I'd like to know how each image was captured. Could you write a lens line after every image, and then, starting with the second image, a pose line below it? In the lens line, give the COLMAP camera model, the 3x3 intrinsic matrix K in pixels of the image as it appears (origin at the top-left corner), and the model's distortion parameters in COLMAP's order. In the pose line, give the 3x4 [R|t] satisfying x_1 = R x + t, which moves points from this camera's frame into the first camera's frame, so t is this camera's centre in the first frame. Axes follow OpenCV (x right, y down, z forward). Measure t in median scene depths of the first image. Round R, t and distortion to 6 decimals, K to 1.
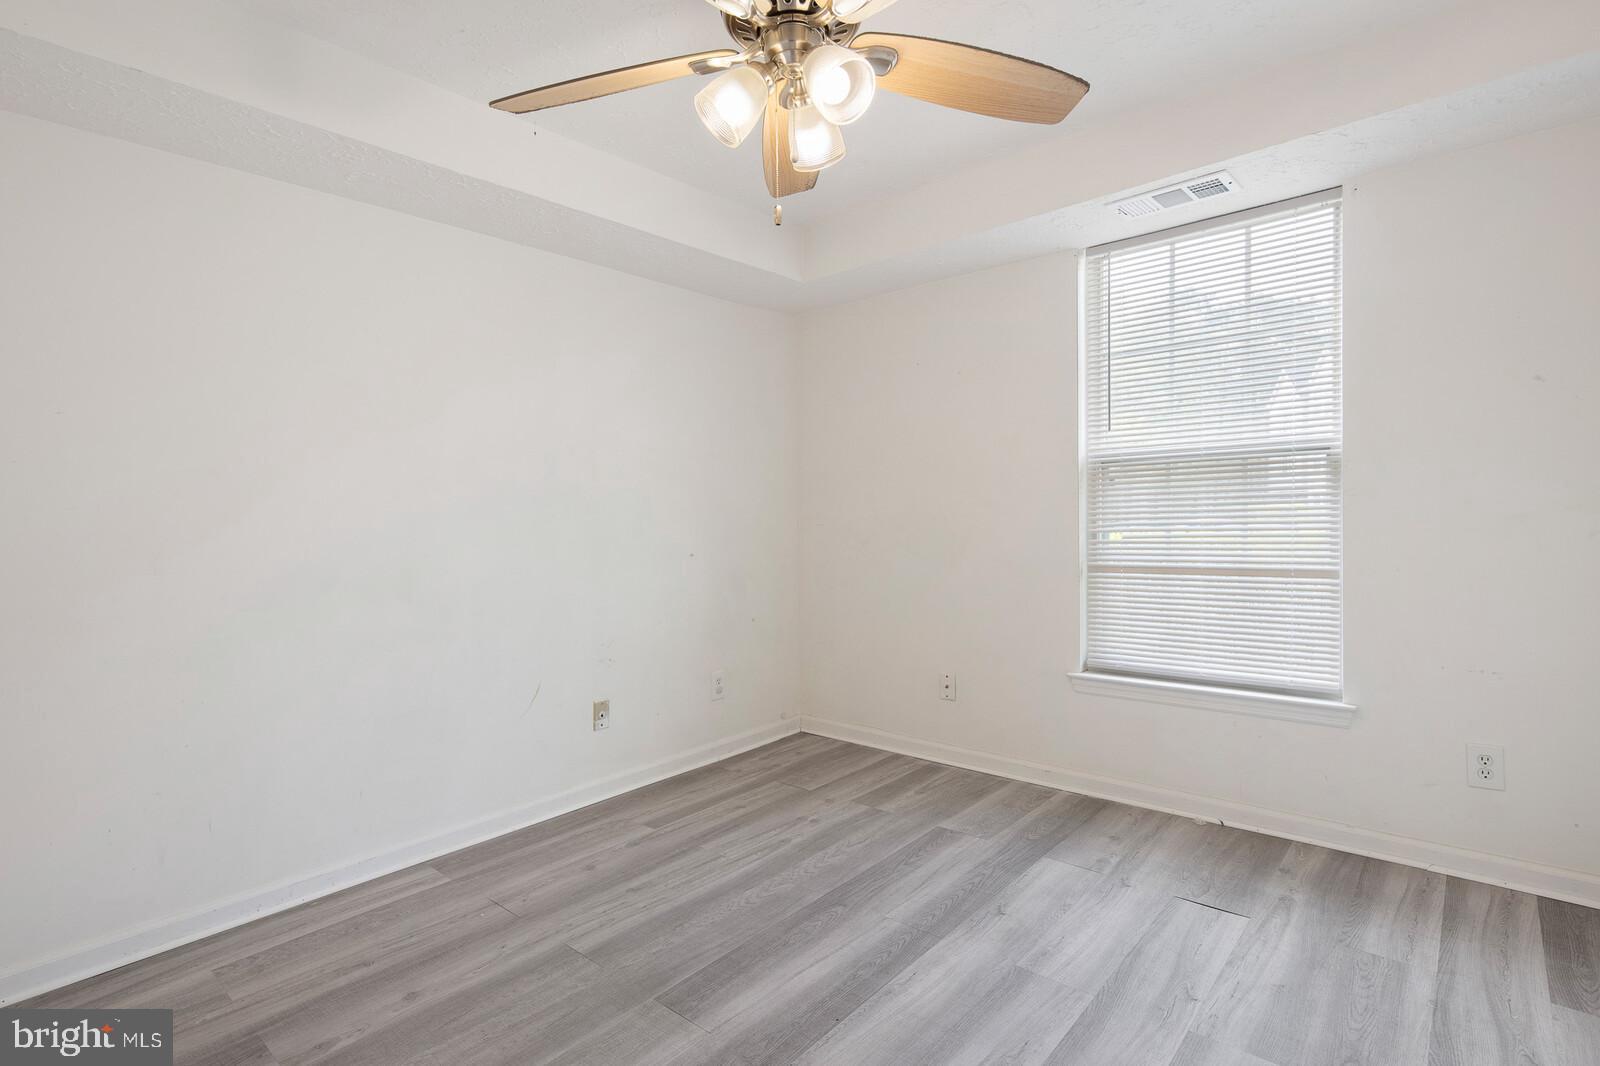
lens RADIAL K [[772.2, 0, 807.5], [0, 772.2, 531.8], [0, 0, 1]] dist [0.002088, -0.006061]
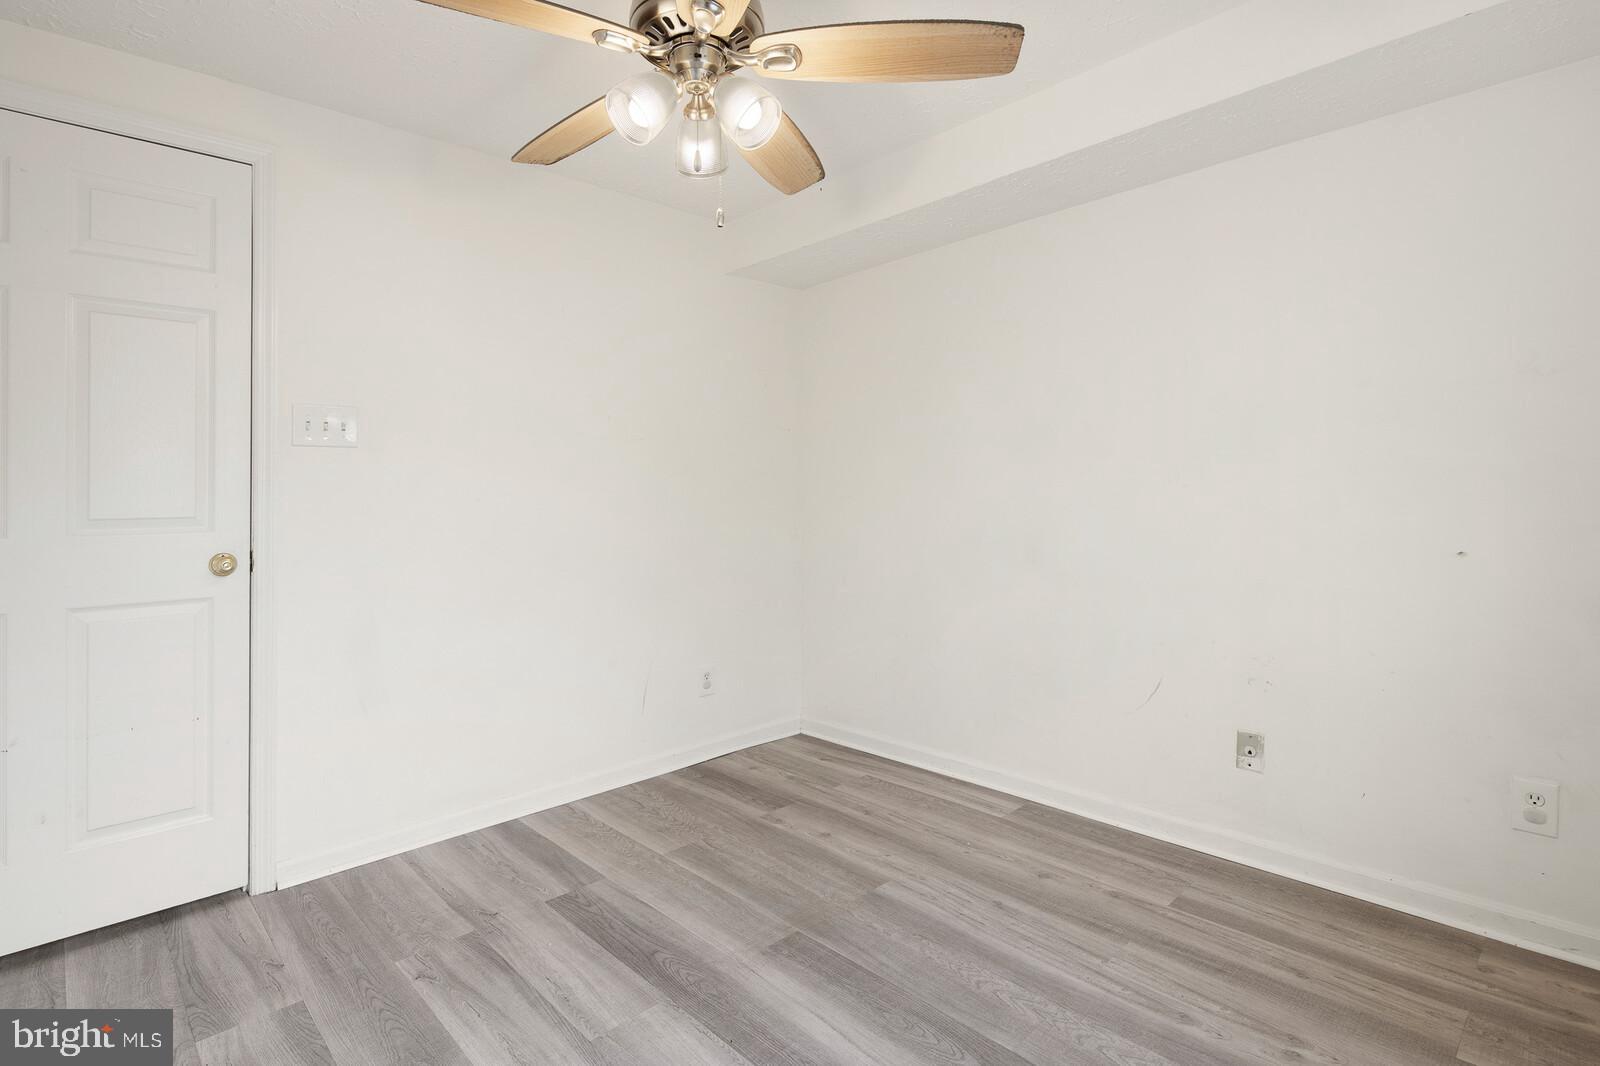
lens RADIAL K [[796.1, 0, 802.4], [0, 796.1, 498.0], [0, 0, 1]] dist [0.010615, -0.007510]
pose [[-0.099328, 0.028197, -0.994655, 0.668901], [-0.001629, 0.999592, 0.028500, -0.034143], [0.995053, 0.004452, -0.099242, 0.813886]]
